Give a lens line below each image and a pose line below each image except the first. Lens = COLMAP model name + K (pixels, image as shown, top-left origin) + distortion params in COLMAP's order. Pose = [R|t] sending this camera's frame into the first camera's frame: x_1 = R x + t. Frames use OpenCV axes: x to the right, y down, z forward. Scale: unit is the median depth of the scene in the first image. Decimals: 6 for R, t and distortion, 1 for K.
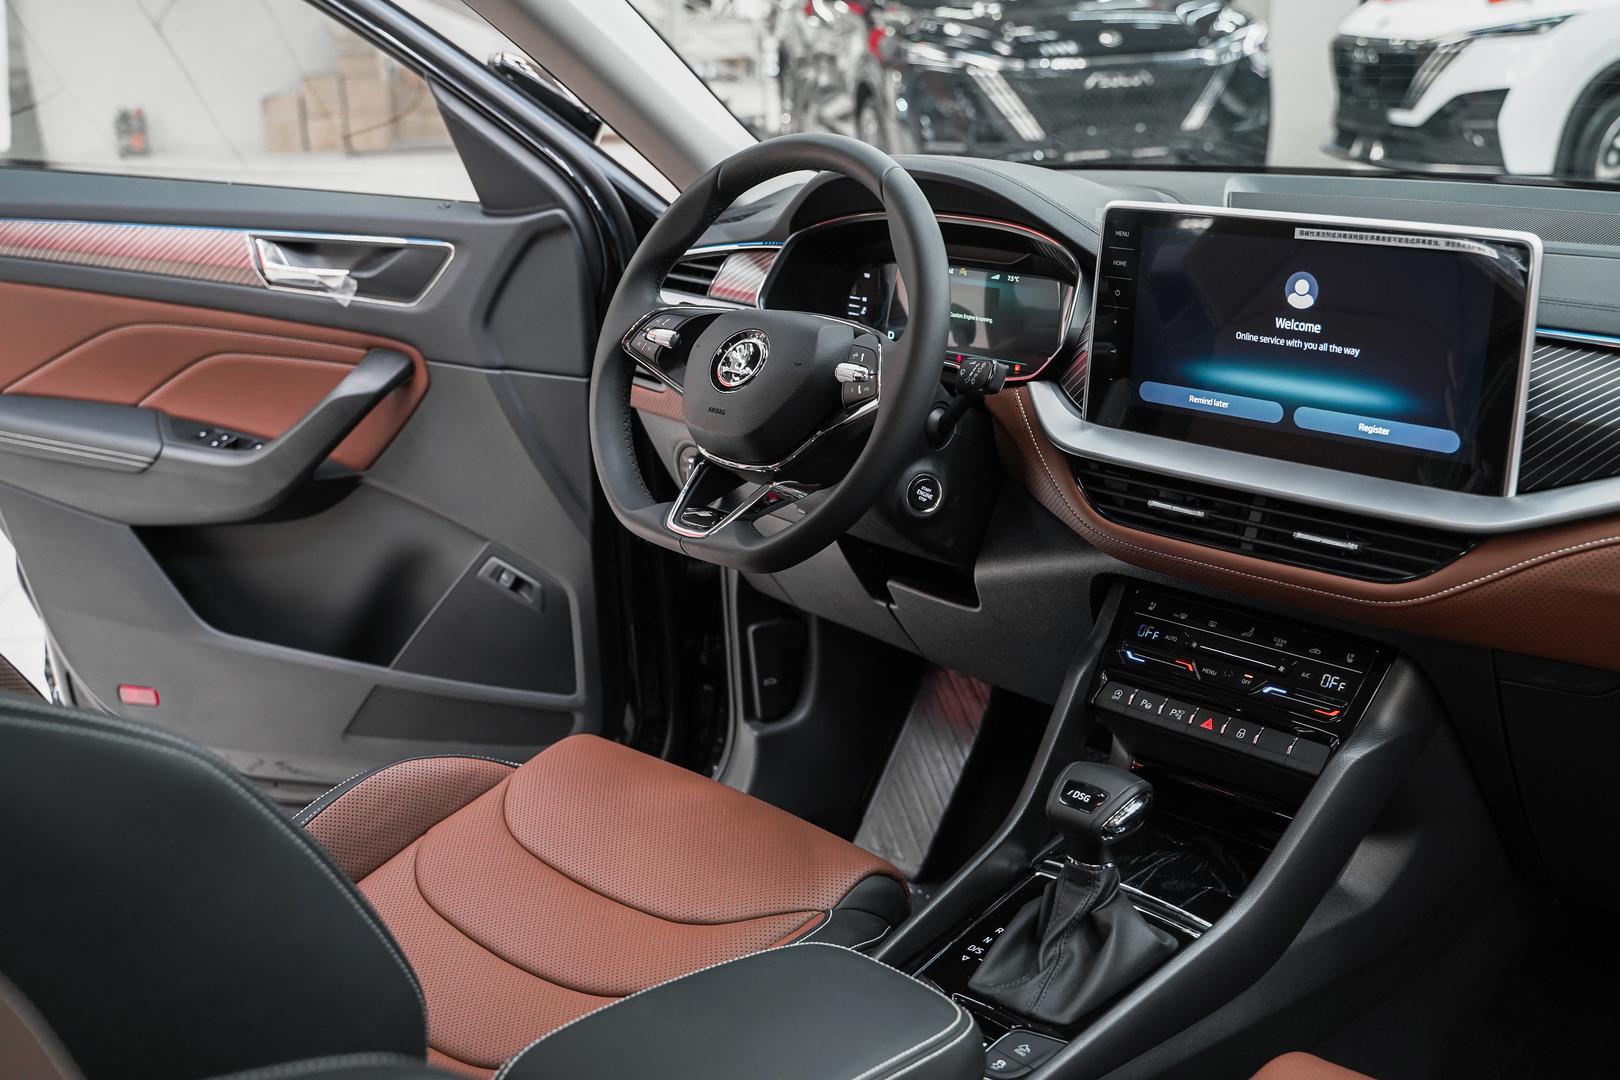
lens RADIAL K [[1647.0, 0, 831.7], [0, 1647.0, 549.5], [0, 0, 1]] dist [0.001611, 0.001439]
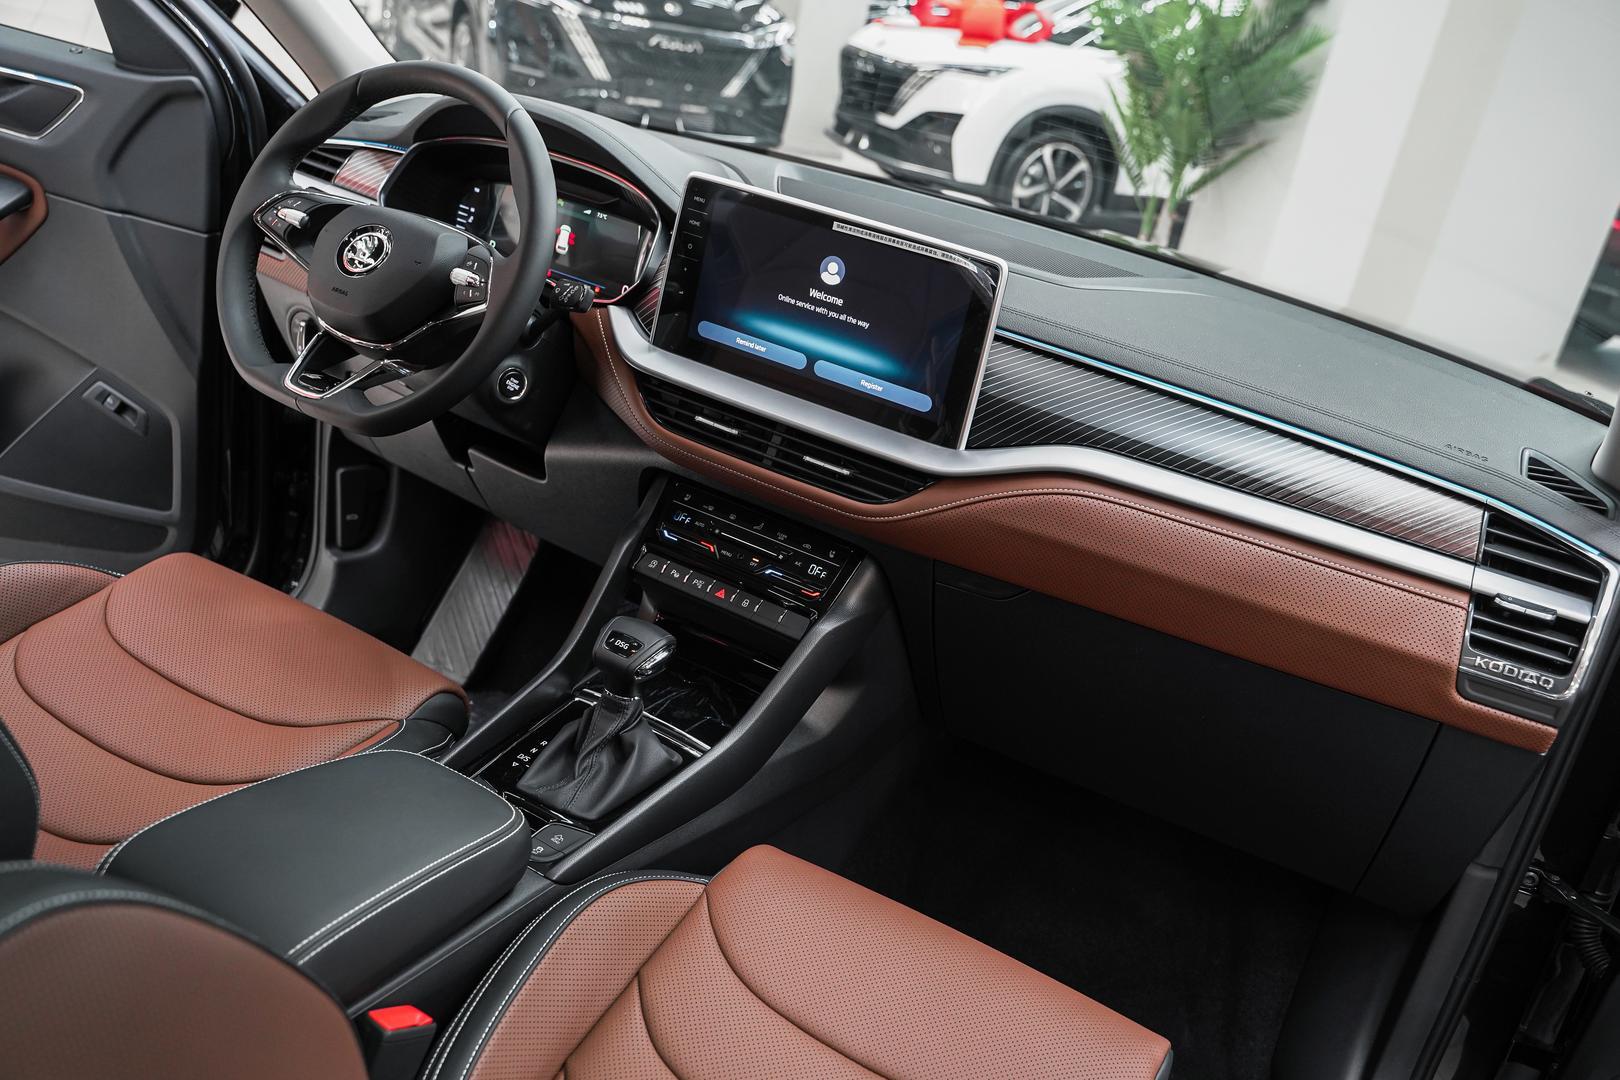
lens RADIAL K [[1311.9, 0, 819.3], [0, 1311.9, 552.1], [0, 0, 1]] dist [-0.007357, -0.006629]
pose [[0.942688, 0.089510, 0.321447, -0.031490], [-0.121751, 0.989201, 0.081599, -0.018701], [-0.310671, -0.116059, 0.943405, 0.004700]]
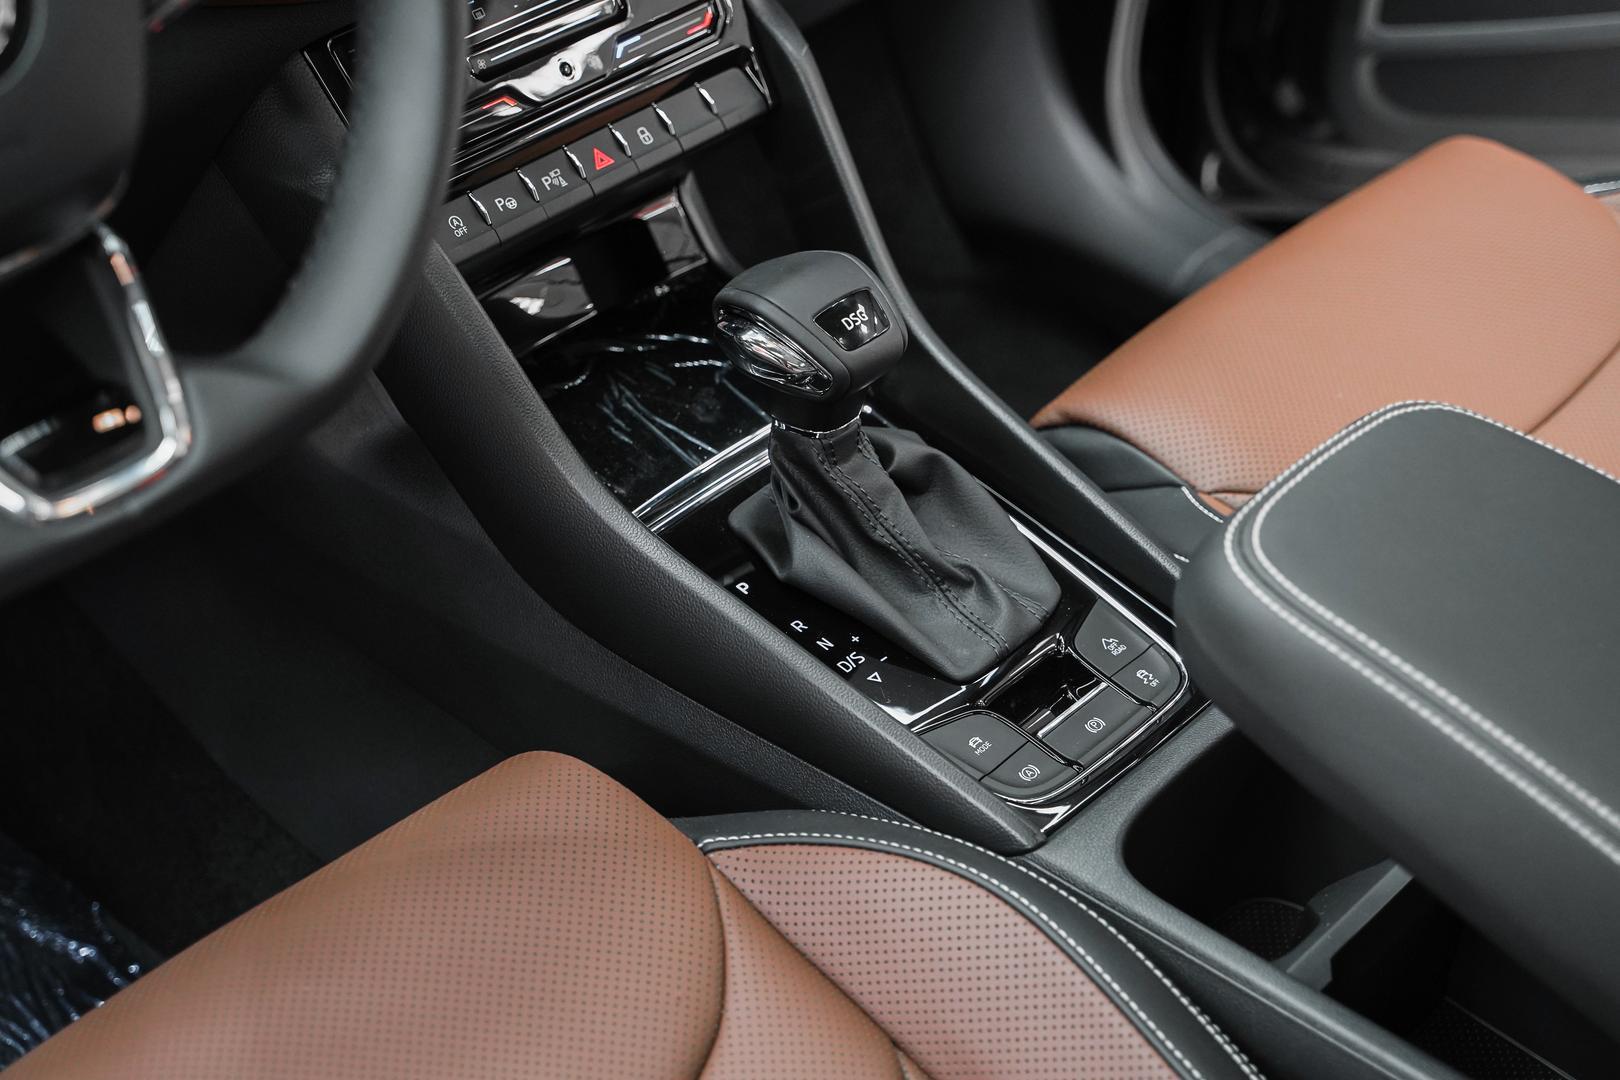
lens RADIAL K [[2614.0, 0, 806.3], [0, 2614.0, 509.6], [0, 0, 1]] dist [-0.015822, -0.074683]
pose [[-0.036355, -0.596122, 0.802071, -0.532950], [0.255275, 0.770434, 0.584179, -0.289354], [-0.966185, 0.225987, 0.124166, 0.788774]]
